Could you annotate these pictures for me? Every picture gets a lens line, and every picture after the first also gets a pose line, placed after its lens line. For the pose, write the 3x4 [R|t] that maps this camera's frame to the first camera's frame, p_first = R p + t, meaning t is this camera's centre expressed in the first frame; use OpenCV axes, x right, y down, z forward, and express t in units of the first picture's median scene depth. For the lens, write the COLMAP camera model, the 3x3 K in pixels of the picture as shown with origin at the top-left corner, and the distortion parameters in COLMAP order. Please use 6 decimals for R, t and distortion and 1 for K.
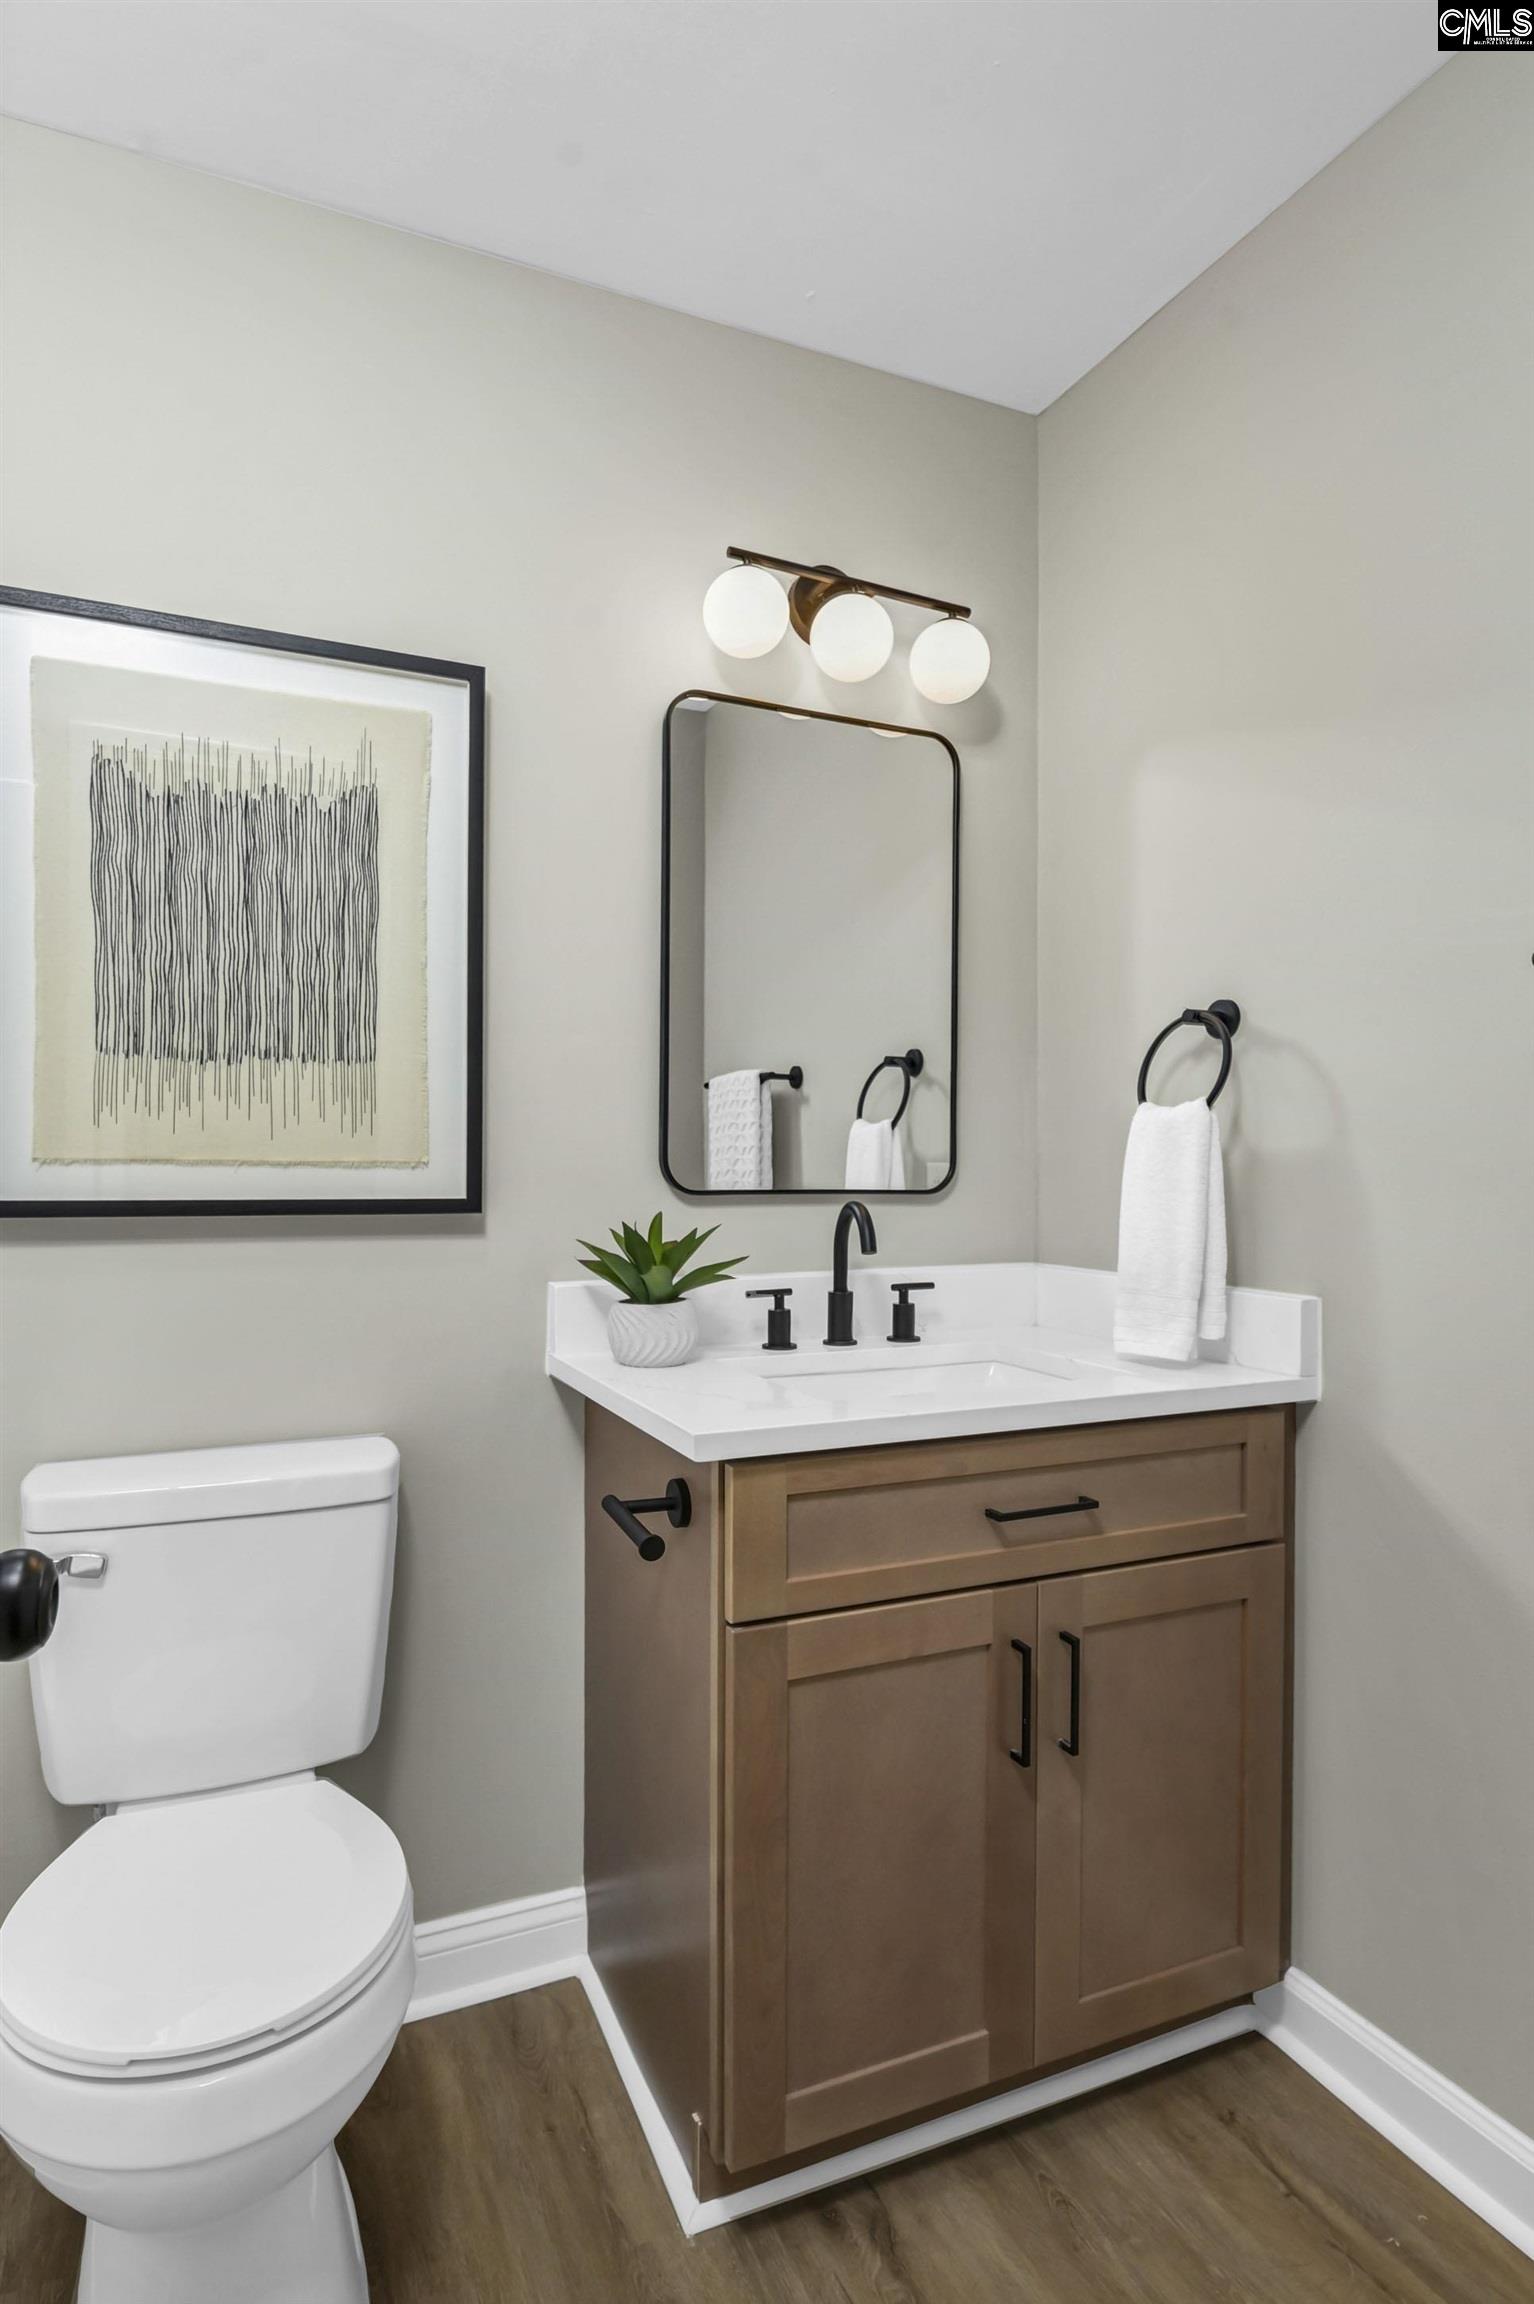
lens RADIAL K [[1200.1, 0, 783.5], [0, 1200.1, 1156.5], [0, 0, 1]] dist [-0.000684, -0.002104]
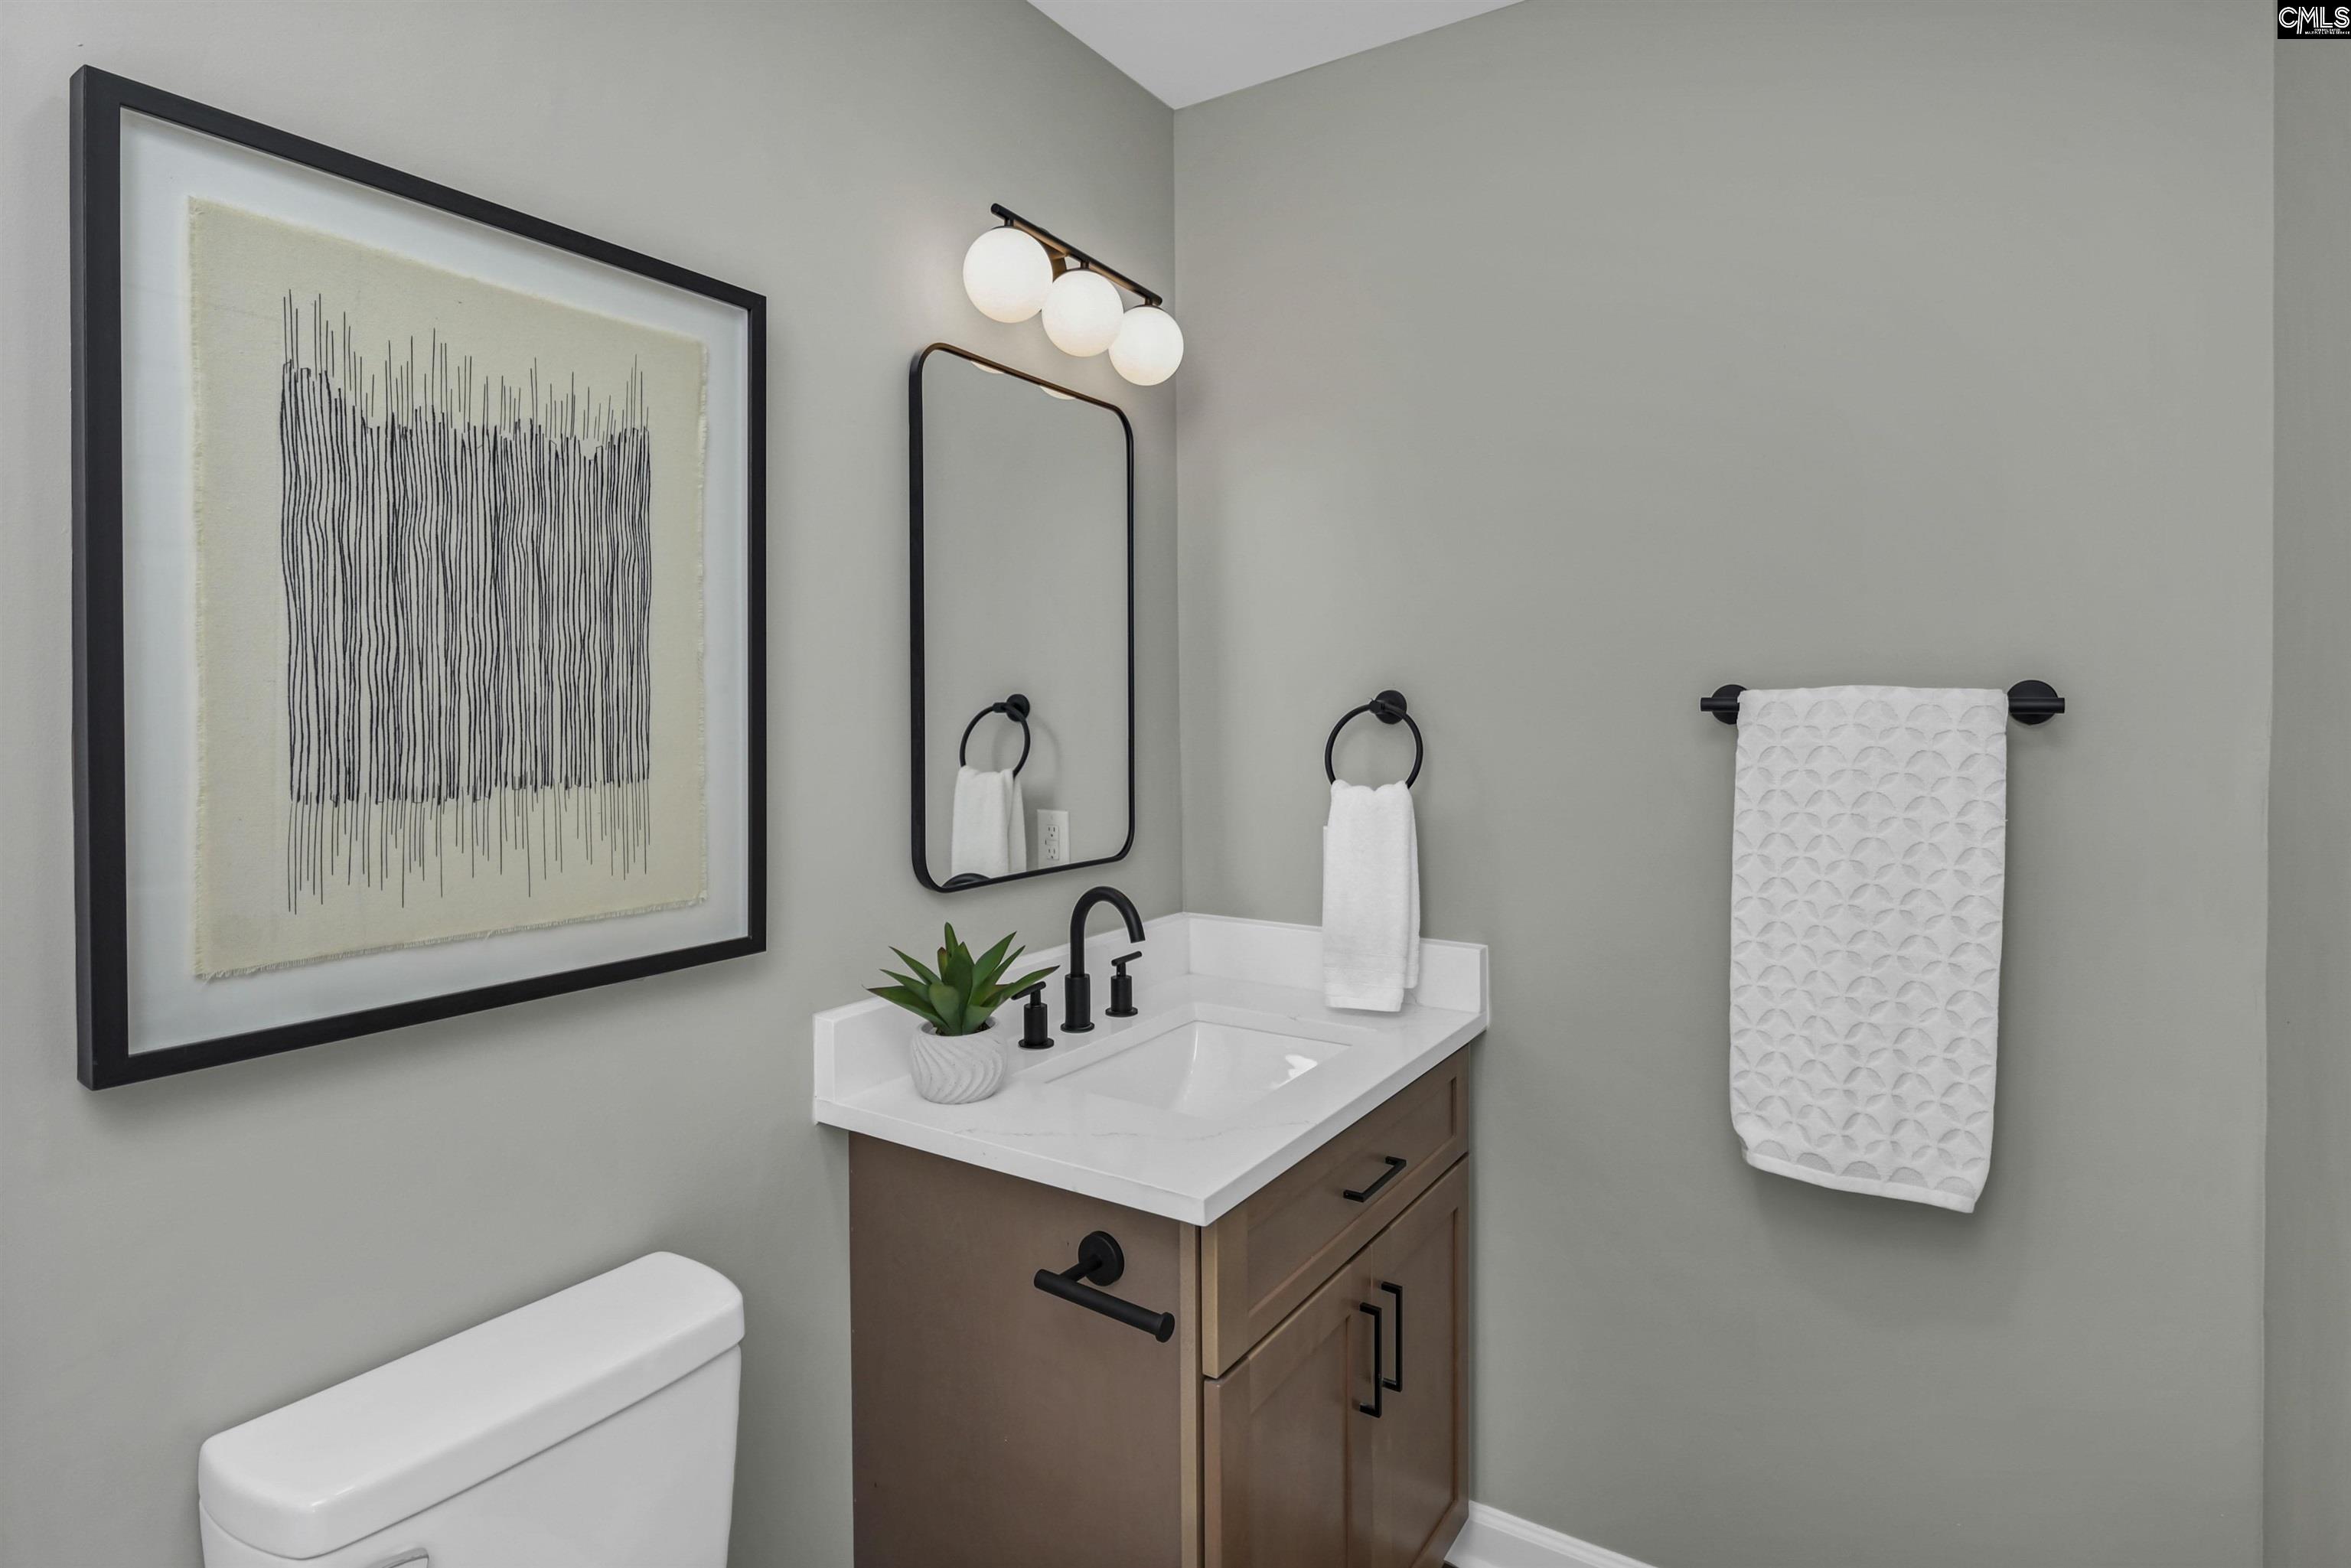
lens RADIAL K [[1178.7, 0, 1174.1], [0, 1178.7, 698.7], [0, 0, 1]] dist [-0.000756, -0.000995]
pose [[0.844089, 0.000015, 0.536204, -0.481121], [-0.001464, 0.999996, 0.002277, -0.139424], [-0.536202, -0.002707, 0.844086, 0.165821]]
